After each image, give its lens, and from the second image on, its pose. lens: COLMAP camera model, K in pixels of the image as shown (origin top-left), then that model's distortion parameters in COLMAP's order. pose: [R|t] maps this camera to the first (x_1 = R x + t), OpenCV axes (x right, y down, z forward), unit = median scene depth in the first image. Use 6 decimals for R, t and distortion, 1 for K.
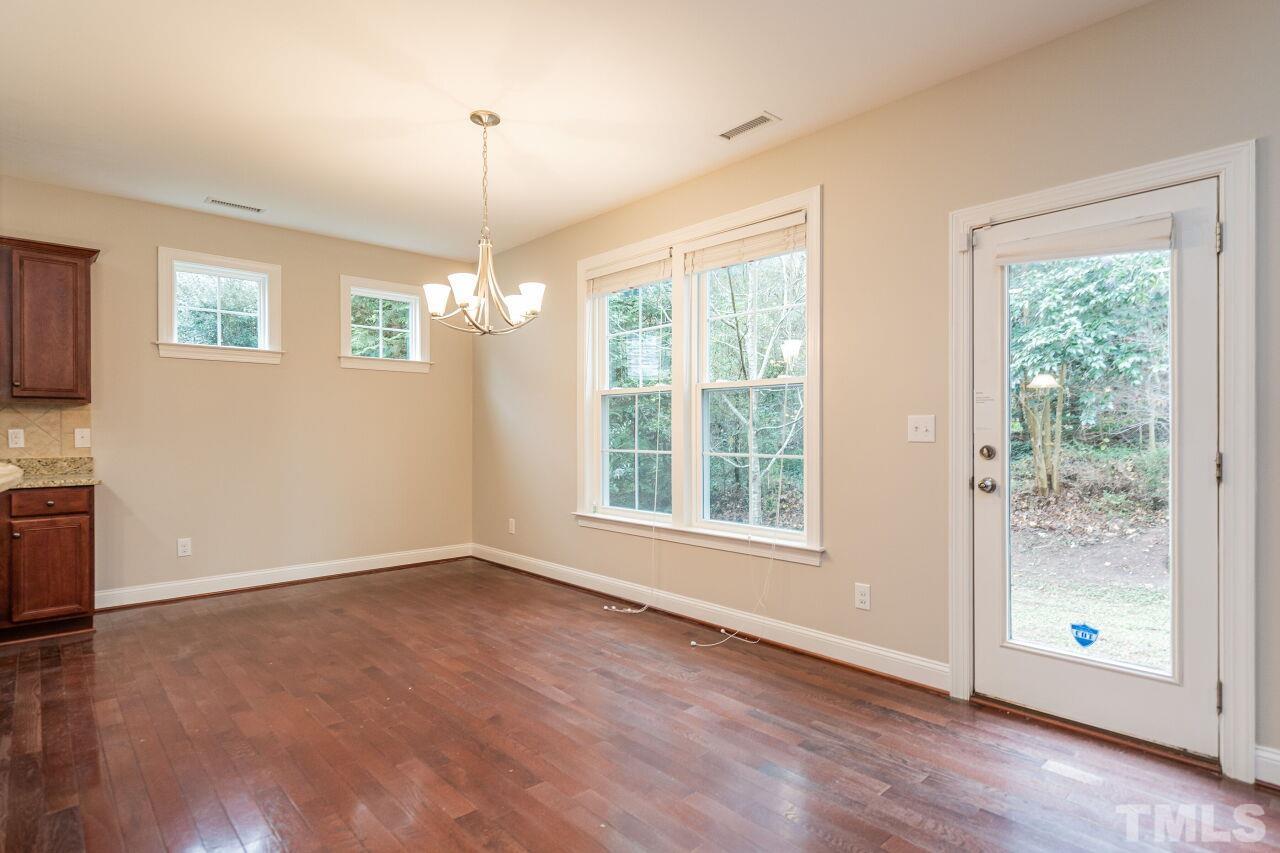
lens RADIAL K [[663.2, 0, 661.2], [0, 663.2, 433.7], [0, 0, 1]] dist [-0.005012, 0.002743]
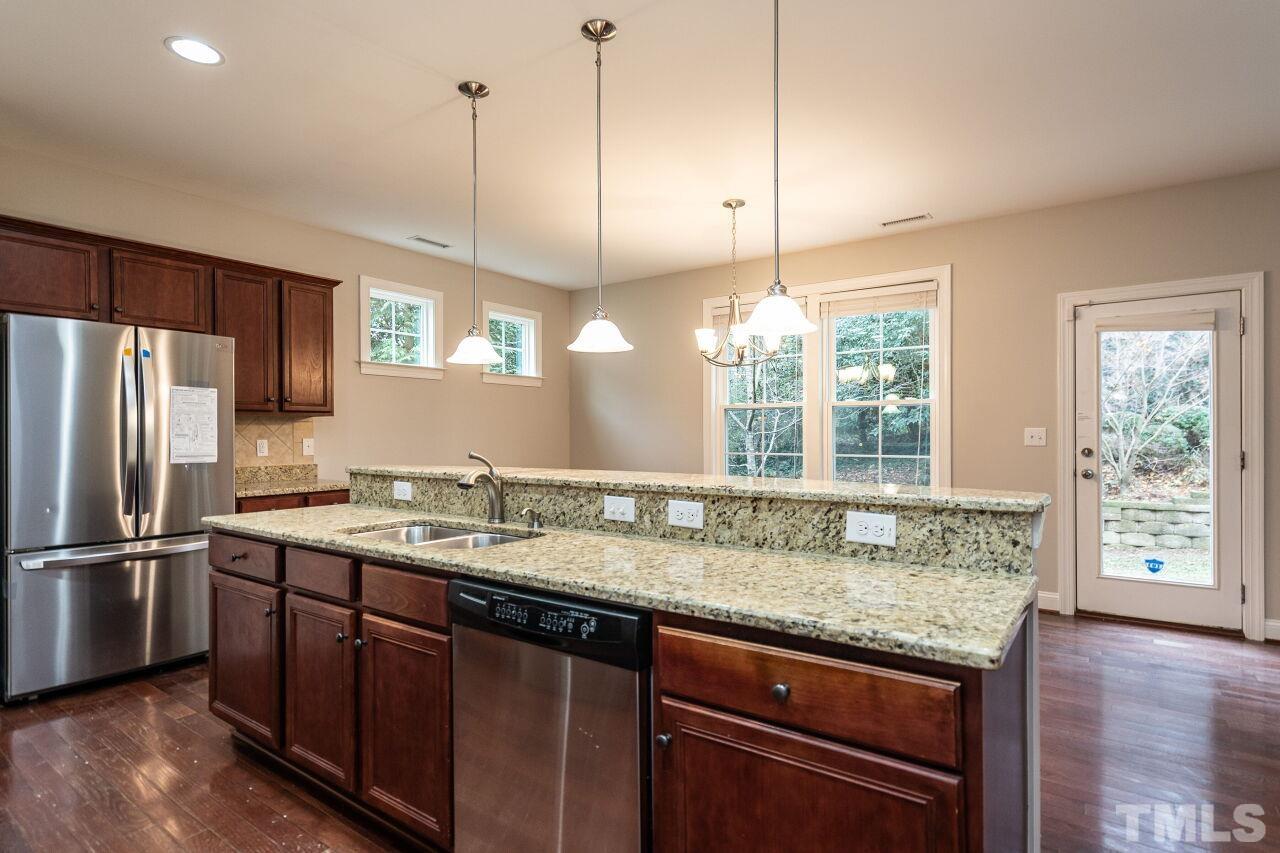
lens RADIAL K [[644.5, 0, 652.3], [0, 644.5, 438.5], [0, 0, 1]] dist [-0.001028, -0.000898]
pose [[0.979917, -0.005383, 0.199334, -0.586570], [0.004228, 0.999972, 0.006219, -0.013607], [-0.199362, -0.005251, 0.979912, -0.195507]]
